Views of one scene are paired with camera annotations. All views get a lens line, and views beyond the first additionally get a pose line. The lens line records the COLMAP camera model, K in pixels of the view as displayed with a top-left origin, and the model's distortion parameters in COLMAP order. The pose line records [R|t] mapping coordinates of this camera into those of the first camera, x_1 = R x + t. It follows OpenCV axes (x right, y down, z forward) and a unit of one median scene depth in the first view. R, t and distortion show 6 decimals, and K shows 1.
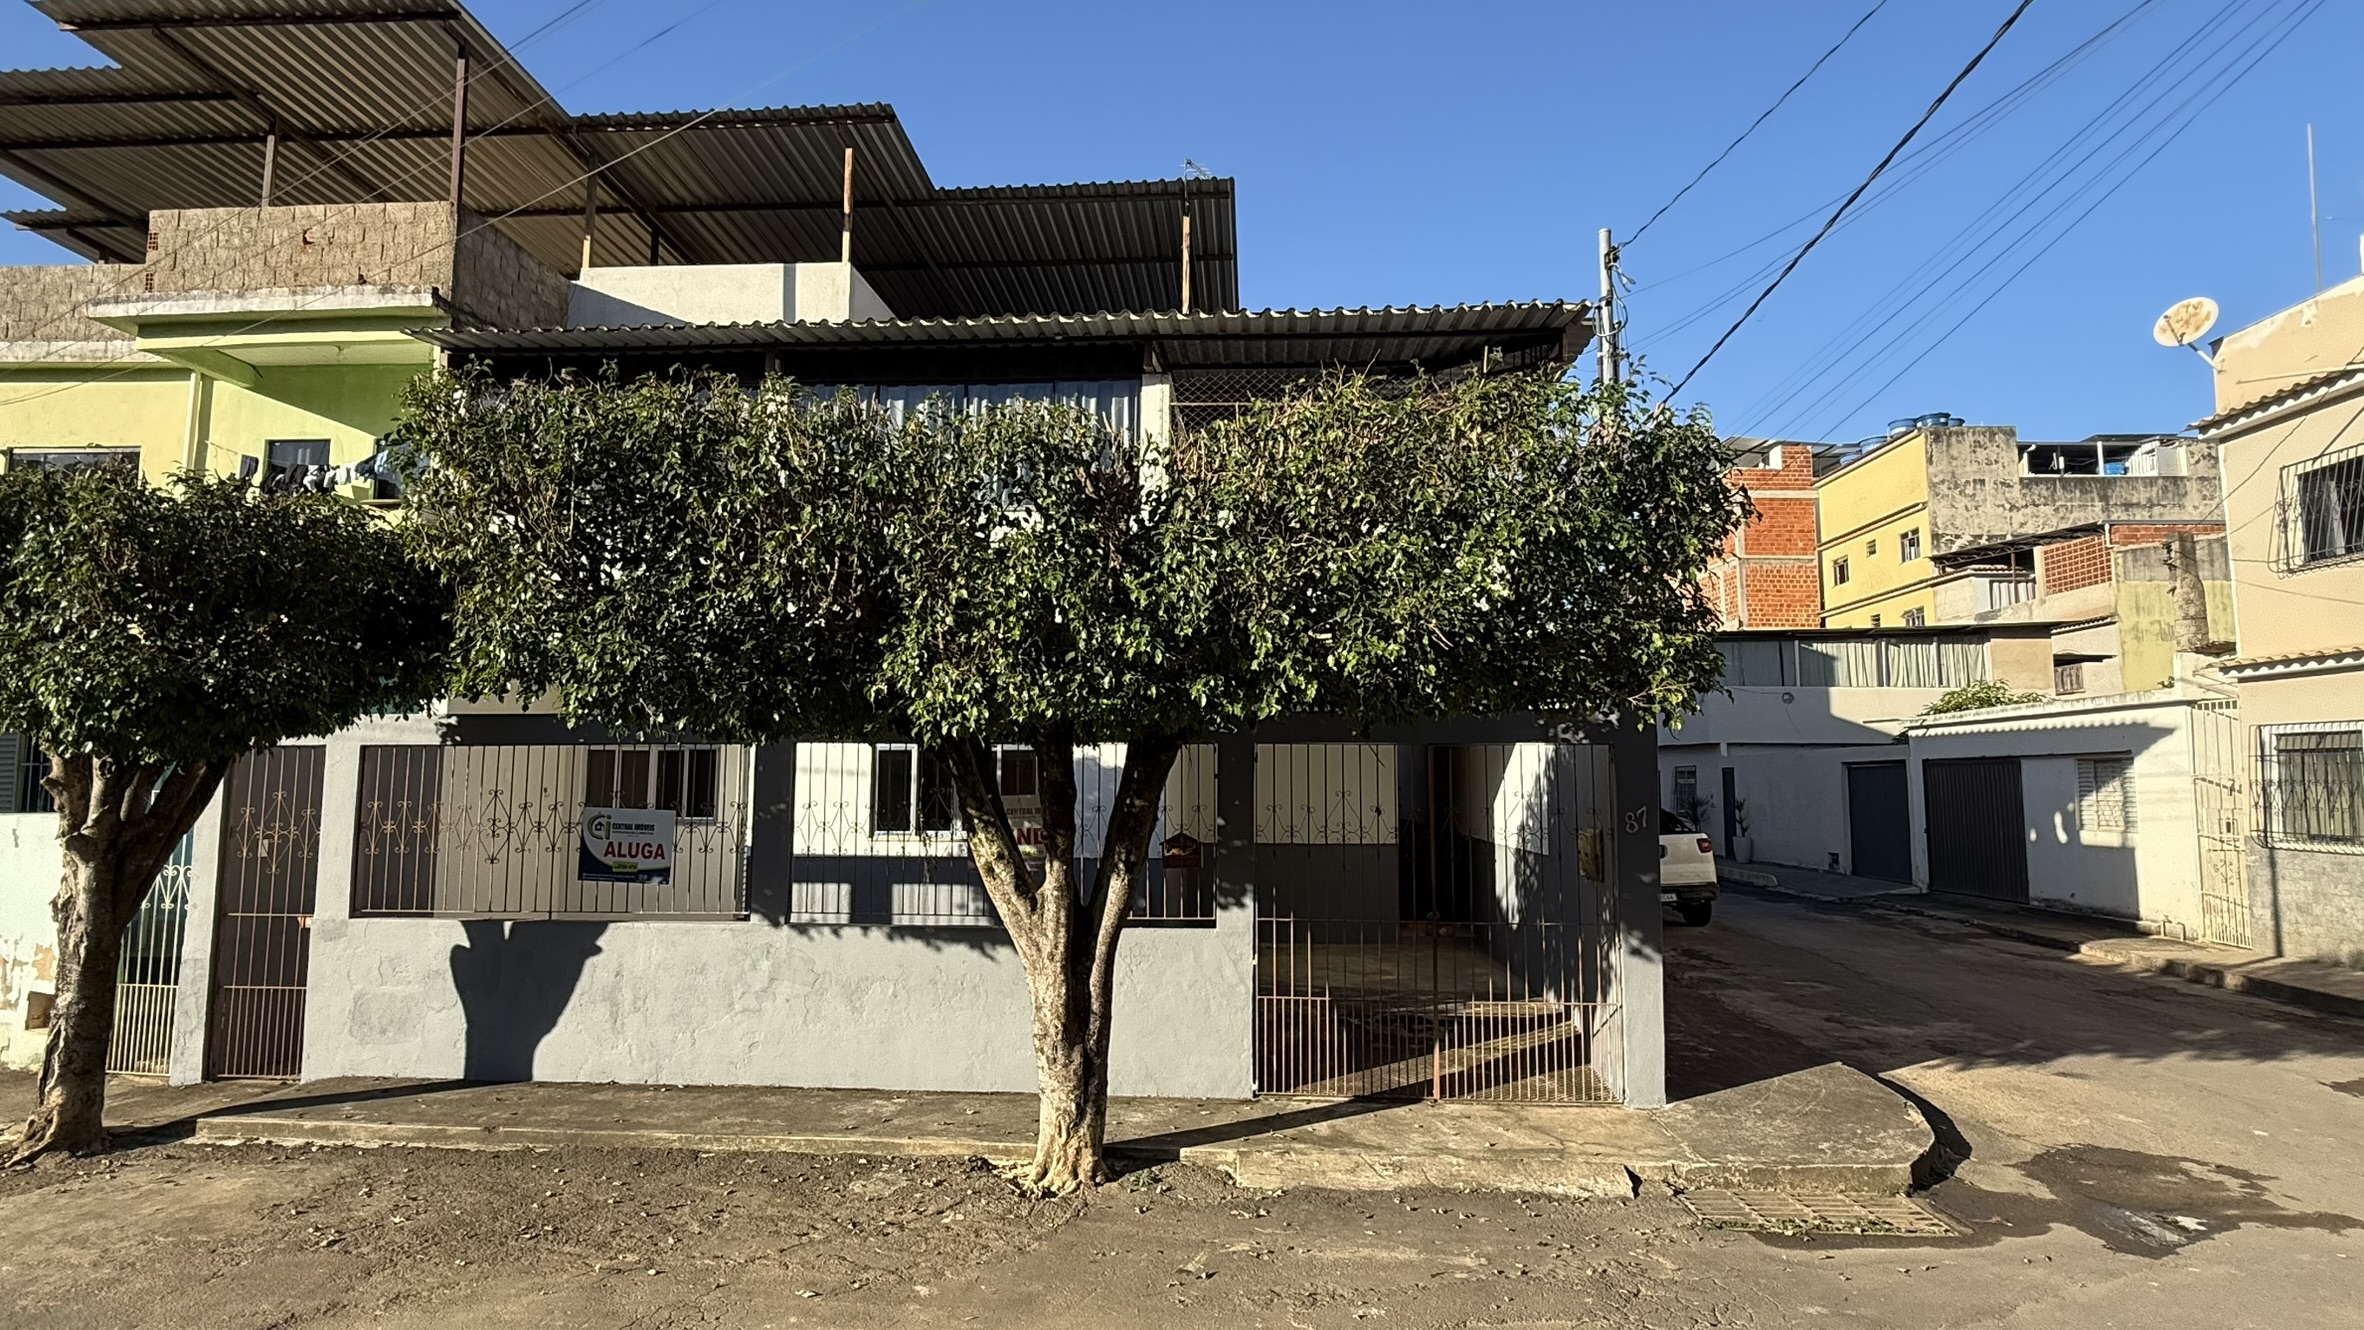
lens RADIAL K [[1210.1, 0, 1184.5], [0, 1210.1, 667.2], [0, 0, 1]] dist [0.003540, 0.000998]
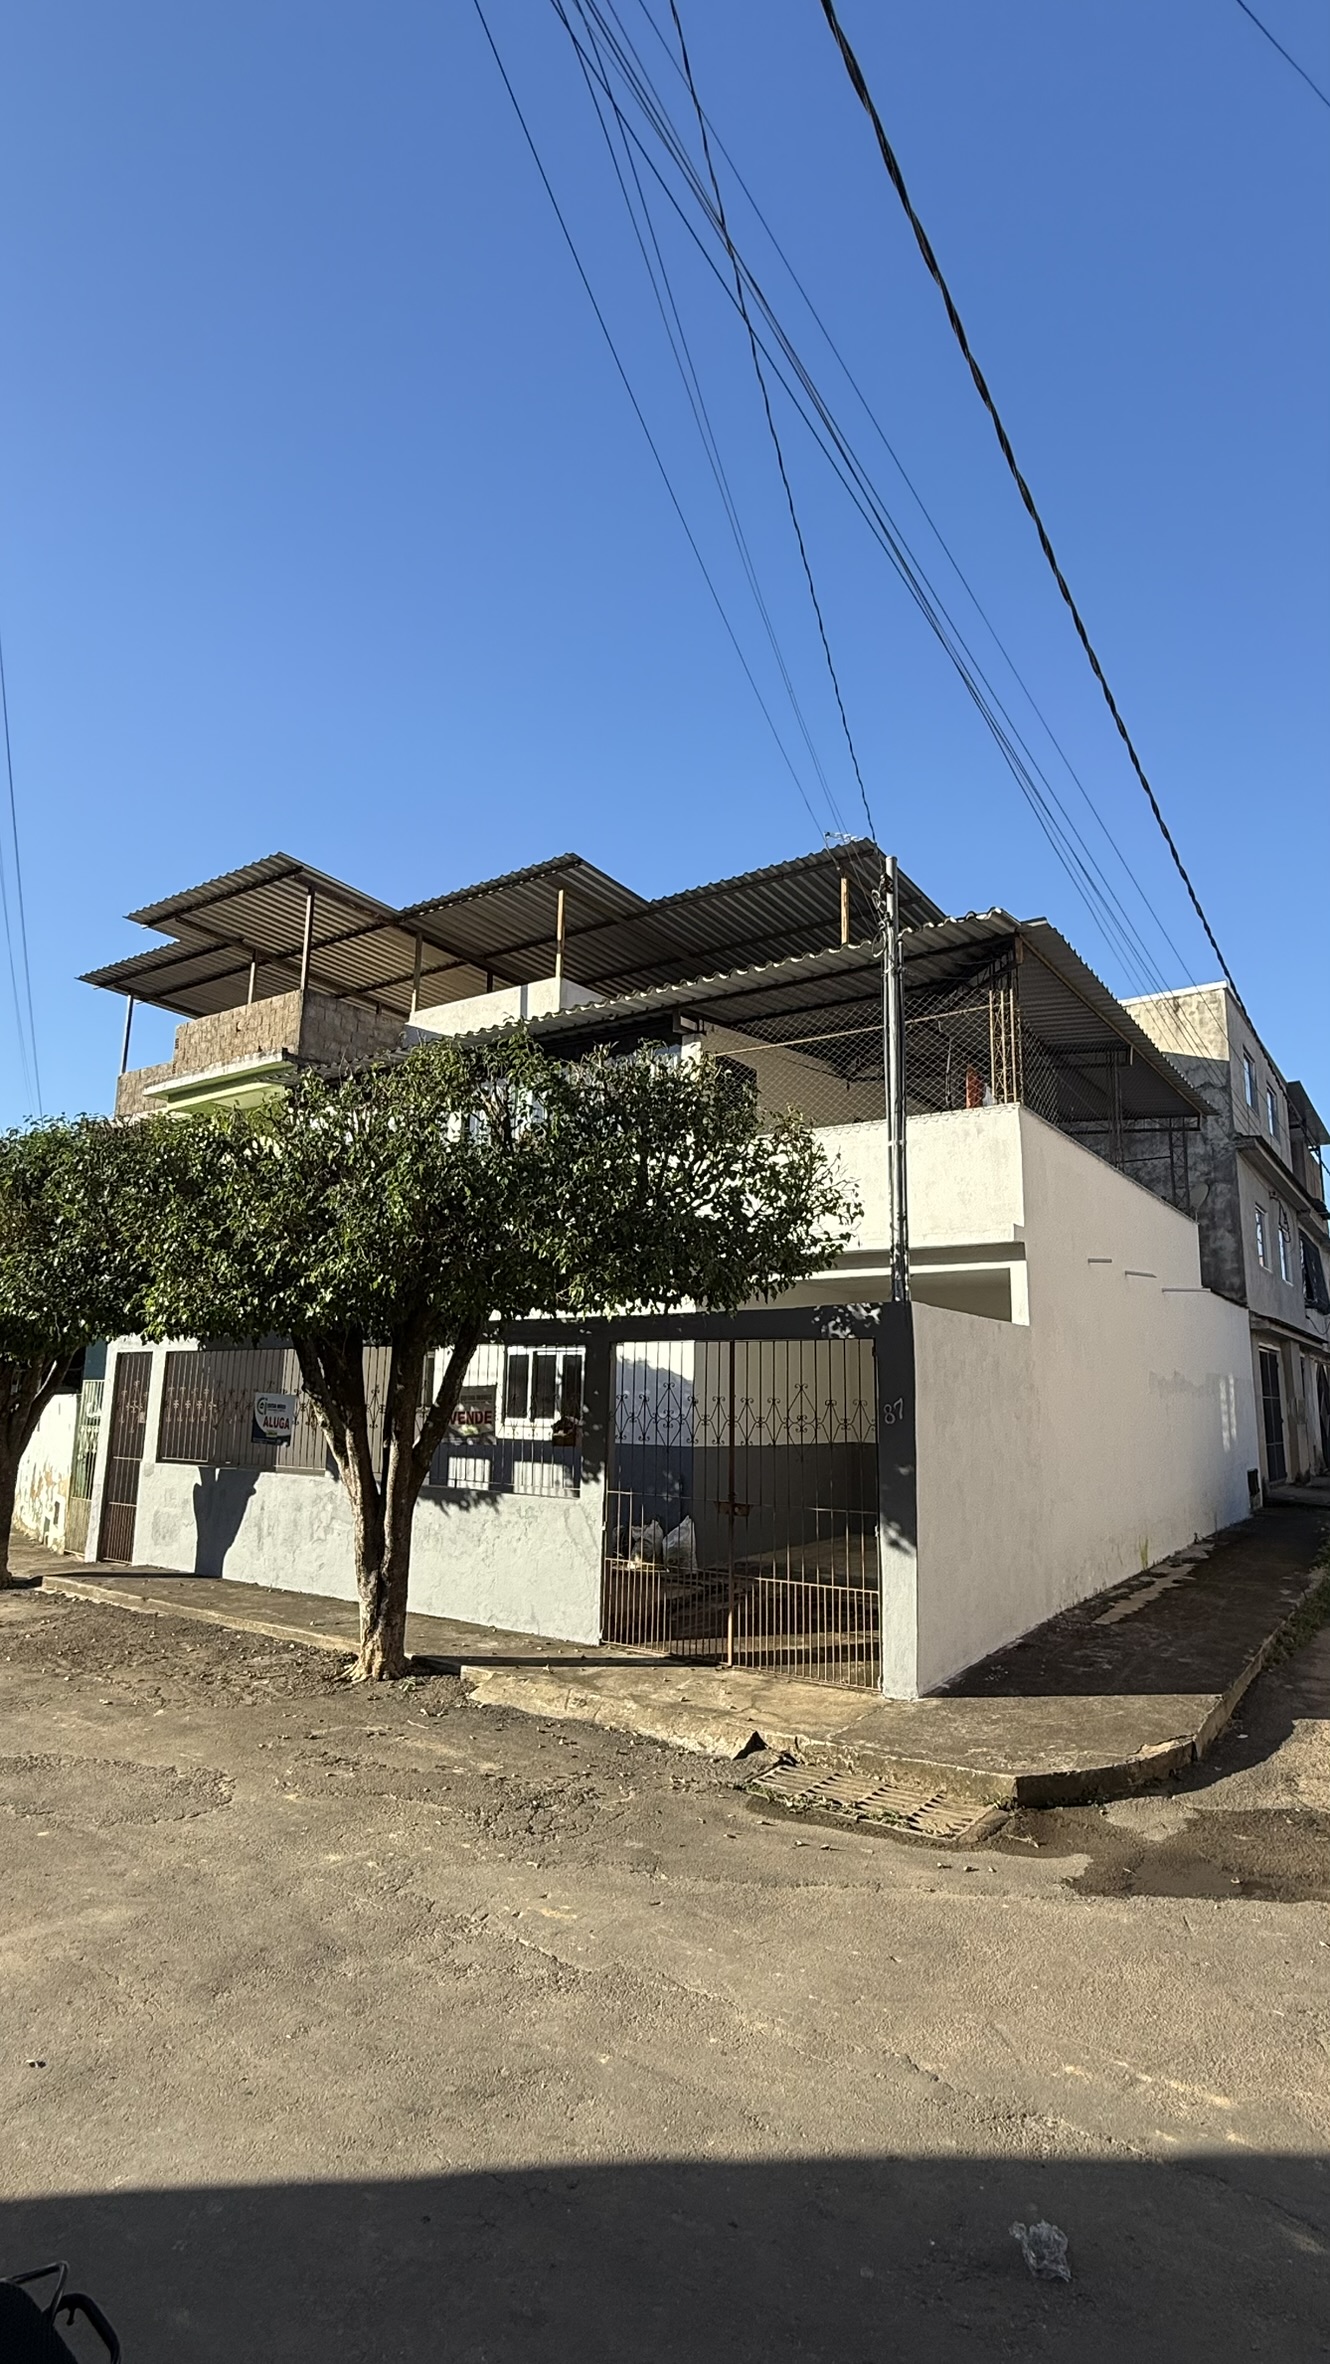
lens RADIAL K [[1132.0, 0, 659.5], [0, 1132.0, 1192.0], [0, 0, 1]] dist [0.002481, 0.000593]
pose [[0.860592, -0.078739, -0.503171, 0.685524], [0.035443, 0.994840, -0.095060, 0.022291], [0.508060, 0.063974, 0.858942, 0.051895]]
